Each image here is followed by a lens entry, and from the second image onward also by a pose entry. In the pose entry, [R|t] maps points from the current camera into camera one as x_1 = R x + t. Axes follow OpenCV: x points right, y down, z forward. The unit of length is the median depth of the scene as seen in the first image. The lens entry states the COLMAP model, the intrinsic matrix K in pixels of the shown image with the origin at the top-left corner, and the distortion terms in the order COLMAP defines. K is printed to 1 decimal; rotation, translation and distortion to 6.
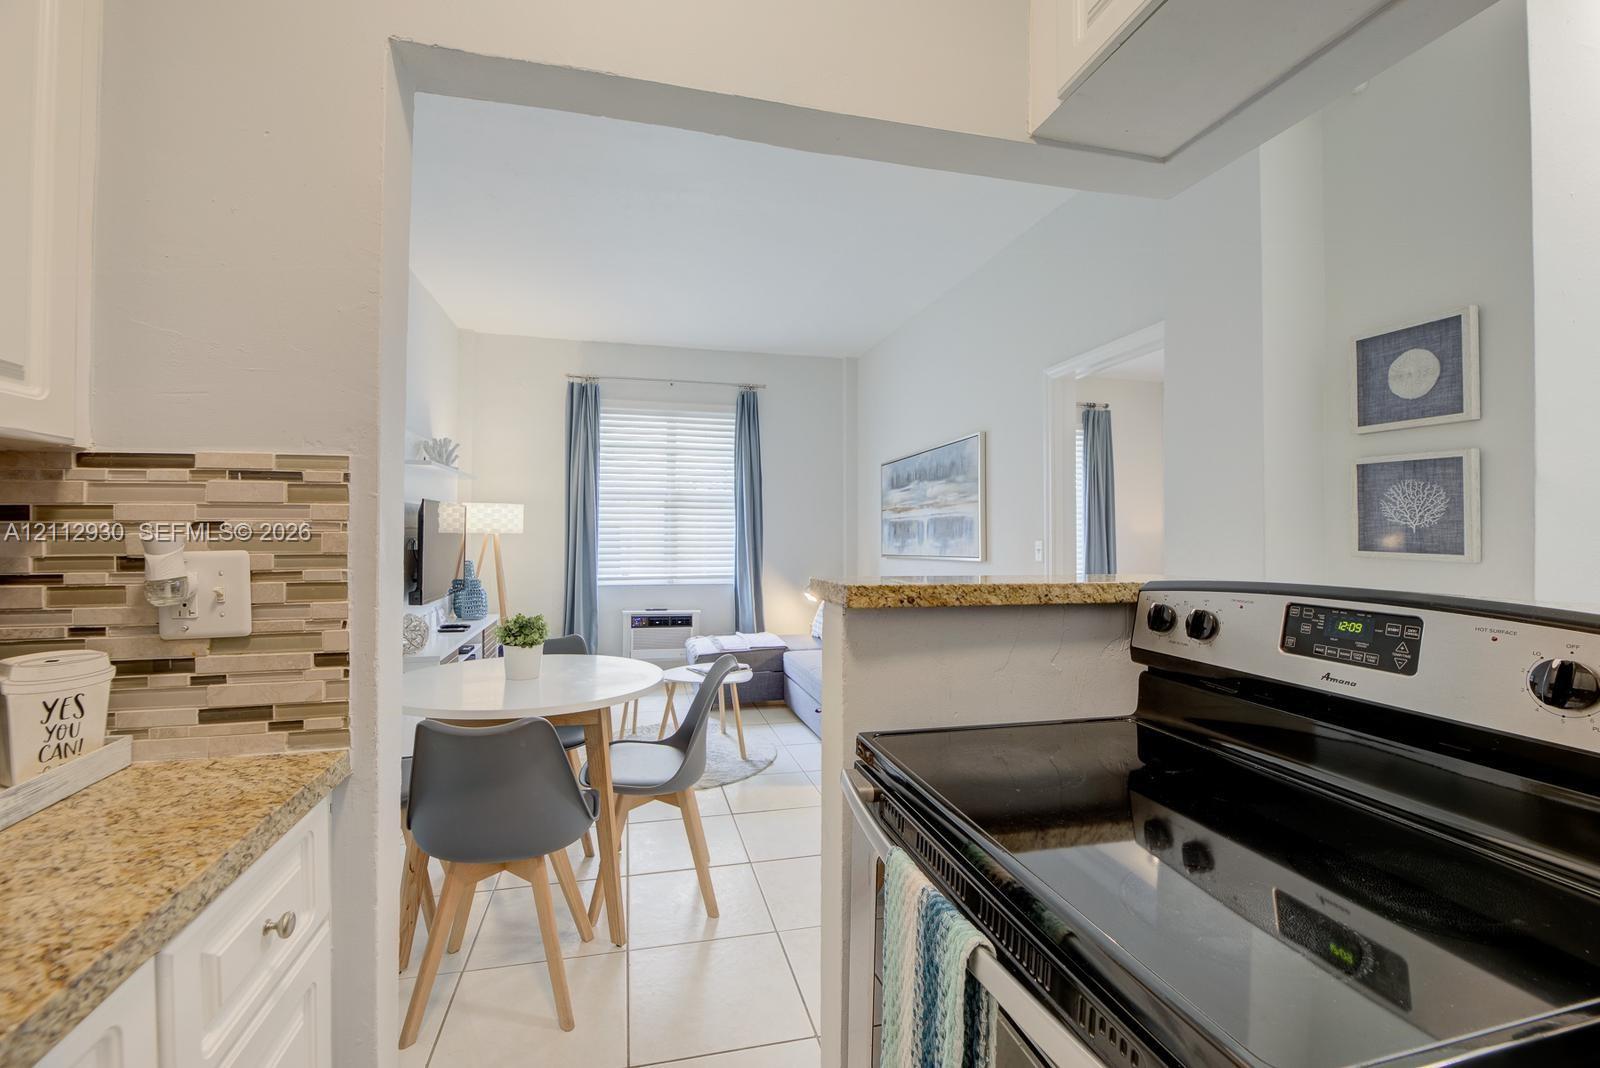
lens RADIAL K [[642.1, 0, 789.6], [0, 642.1, 532.2], [0, 0, 1]] dist [-0.002728, -0.000352]
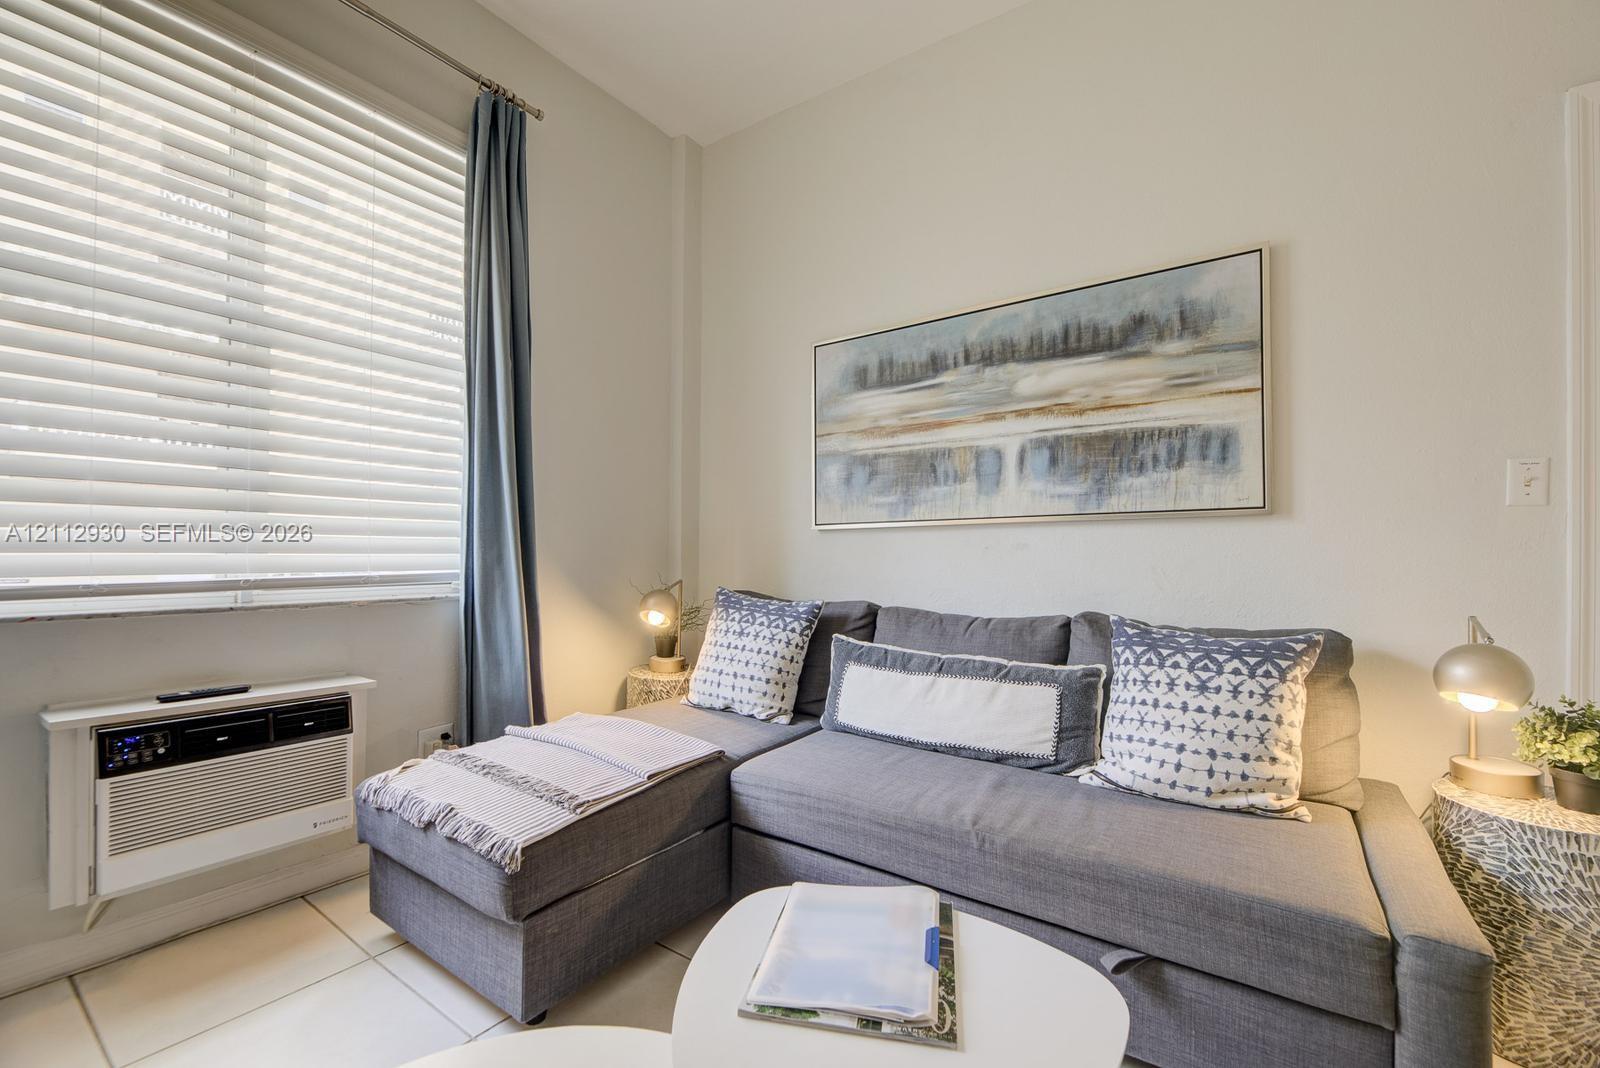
lens RADIAL K [[663.8, 0, 793.7], [0, 663.8, 551.3], [0, 0, 1]] dist [-0.007563, -0.000466]
pose [[0.755928, 0.001912, 0.654652, -0.221997], [-0.011671, 0.999876, 0.010556, 0.054473], [-0.654551, -0.015620, 0.755857, 0.658070]]
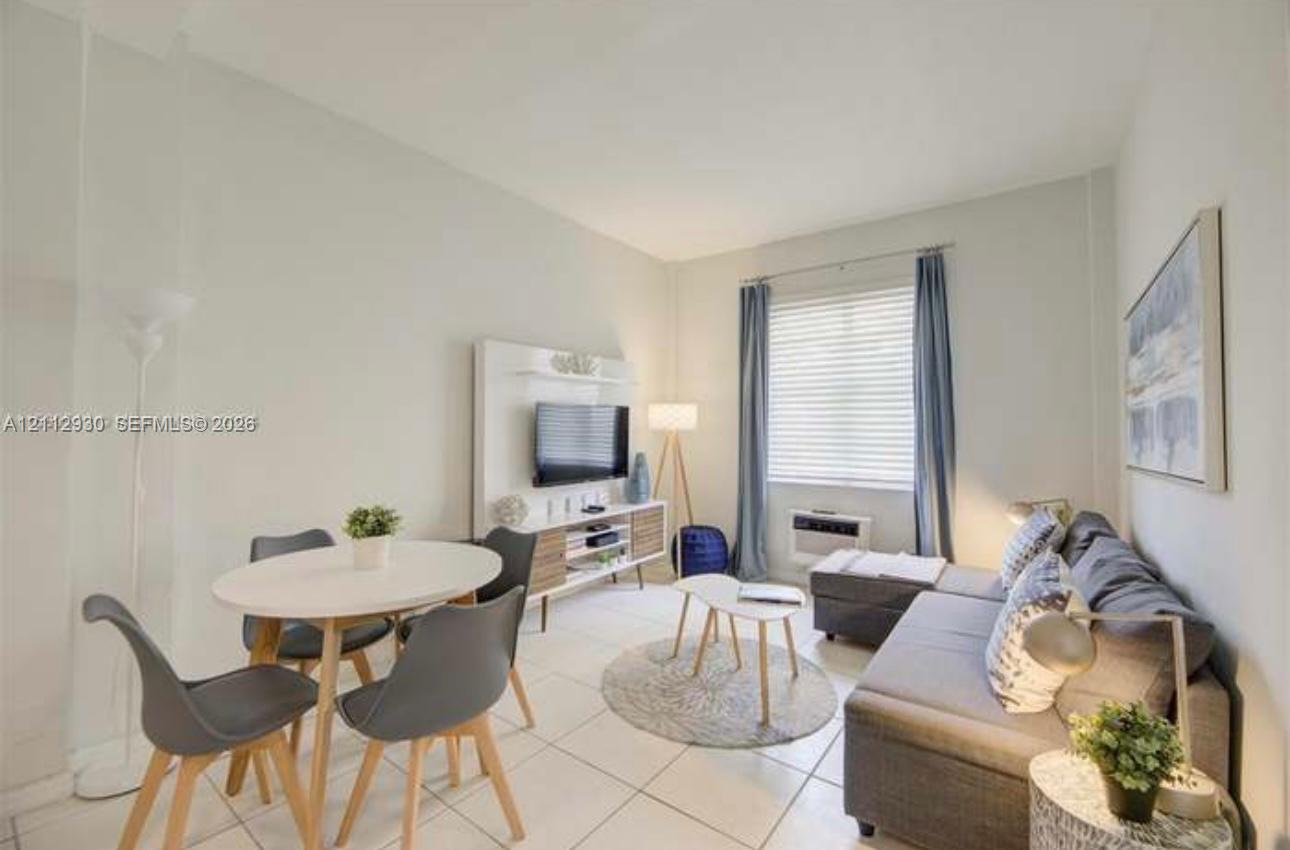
lens RADIAL K [[534.1, 0, 675.7], [0, 534.1, 420.9], [0, 0, 1]] dist [-0.000775, -0.000065]
pose [[0.663059, -0.012058, -0.748470, 0.255299], [-0.001413, 0.999848, -0.017360, 0.002032], [0.748566, 0.012569, 0.662941, 0.357367]]
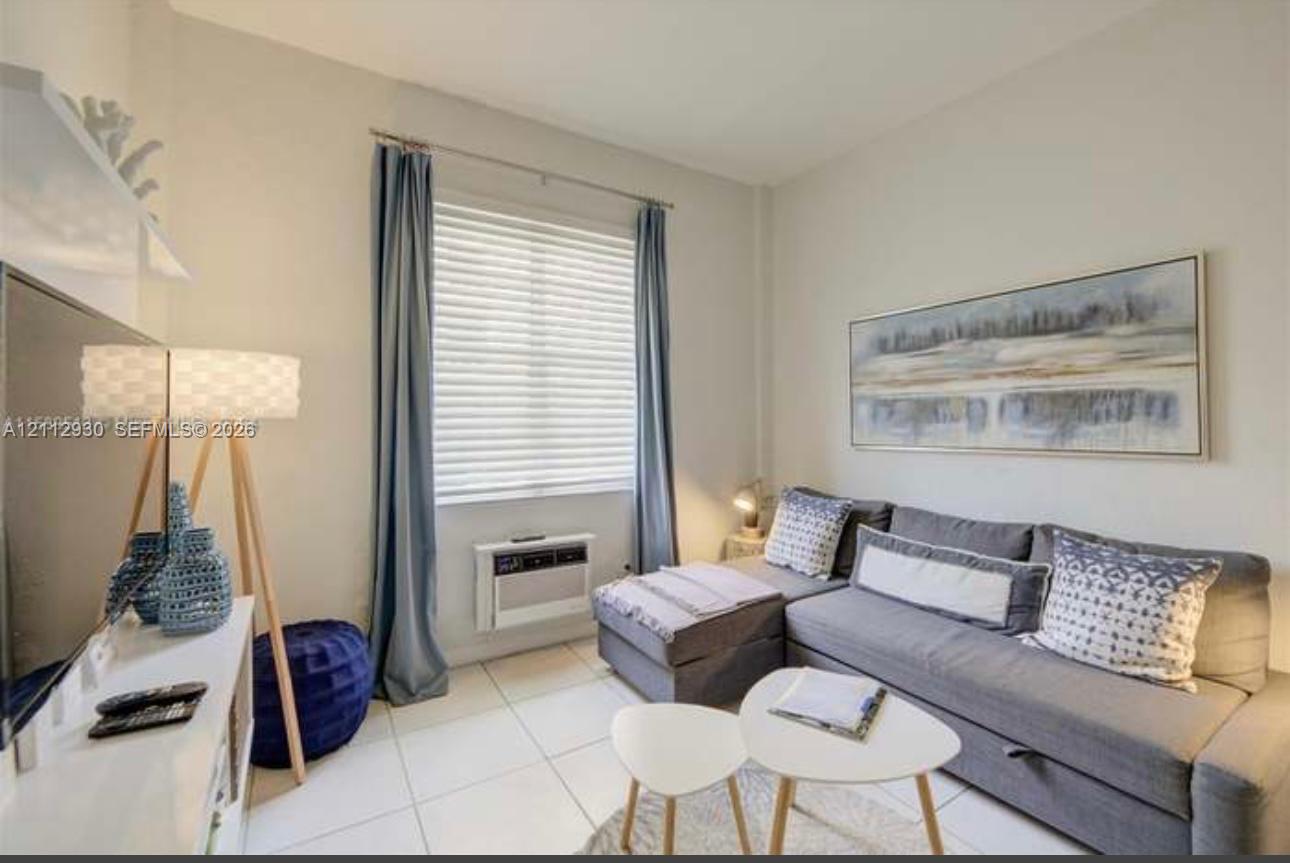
lens RADIAL K [[537.4, 0, 649.1], [0, 537.4, 419.5], [0, 0, 1]] dist [-0.007230, -0.000579]
pose [[0.949916, -0.005304, 0.312461, -0.285650], [0.001546, 0.999923, 0.012273, -0.001177], [-0.312502, -0.011175, 0.949851, 0.520061]]
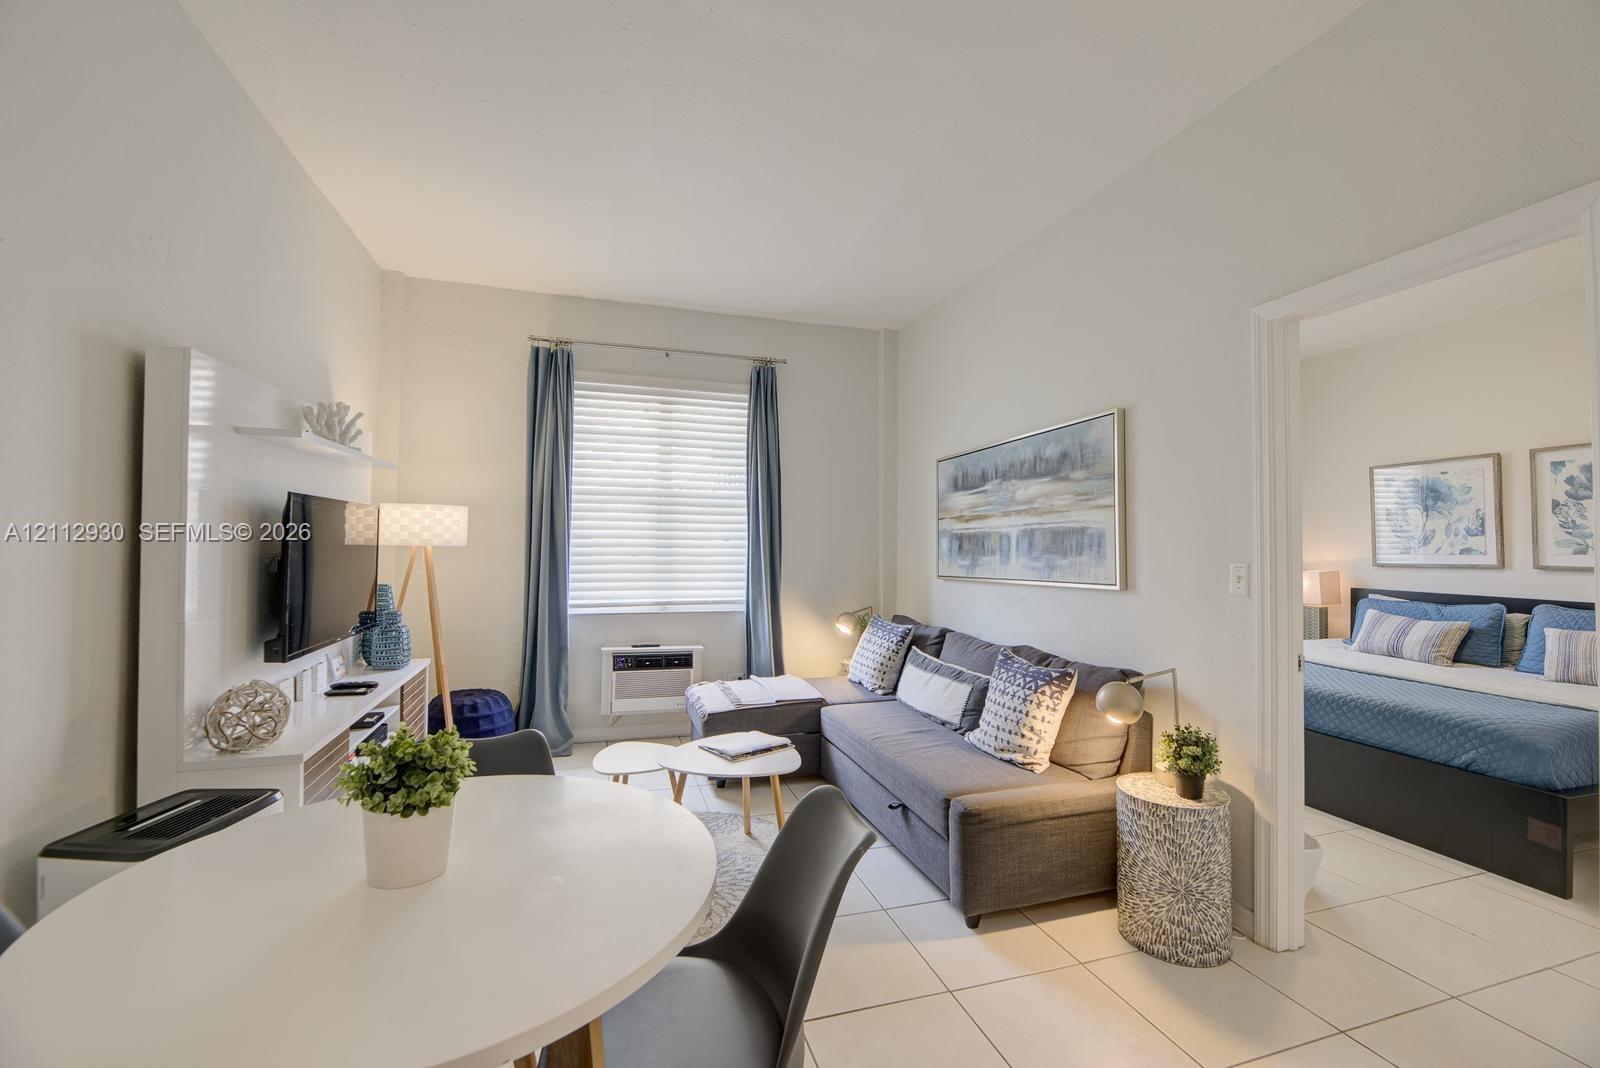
lens RADIAL K [[649.7, 0, 800.0], [0, 649.7, 534.0], [0, 0, 1]] dist [-0.000268, -0.000096]
pose [[0.998463, 0.006014, 0.055095, -0.072867], [-0.005301, 0.999900, -0.013089, -0.004407], [-0.055168, 0.012777, 0.998395, 0.230718]]
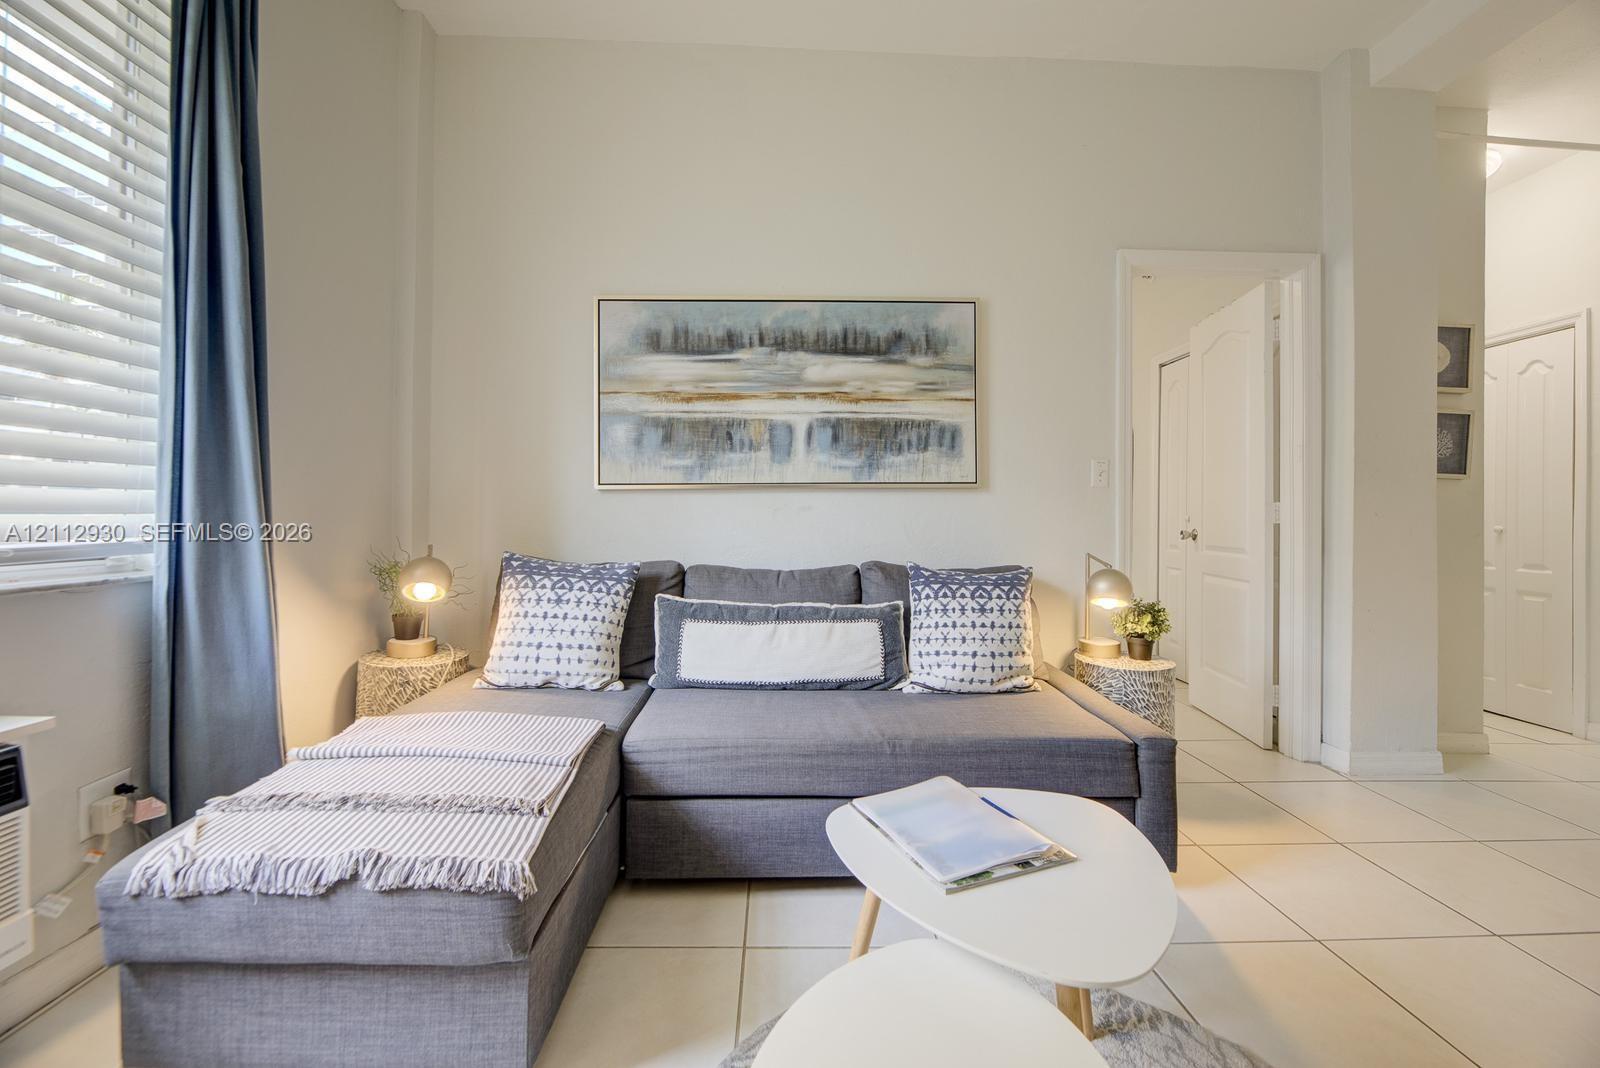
lens RADIAL K [[664.0, 0, 795.1], [0, 664.0, 506.7], [0, 0, 1]] dist [-0.003078, -0.000139]
pose [[0.215444, 0.009744, 0.976468, -0.333184], [-0.020319, 0.999778, -0.005494, 0.055794], [-0.976305, -0.018657, 0.215594, 0.794652]]
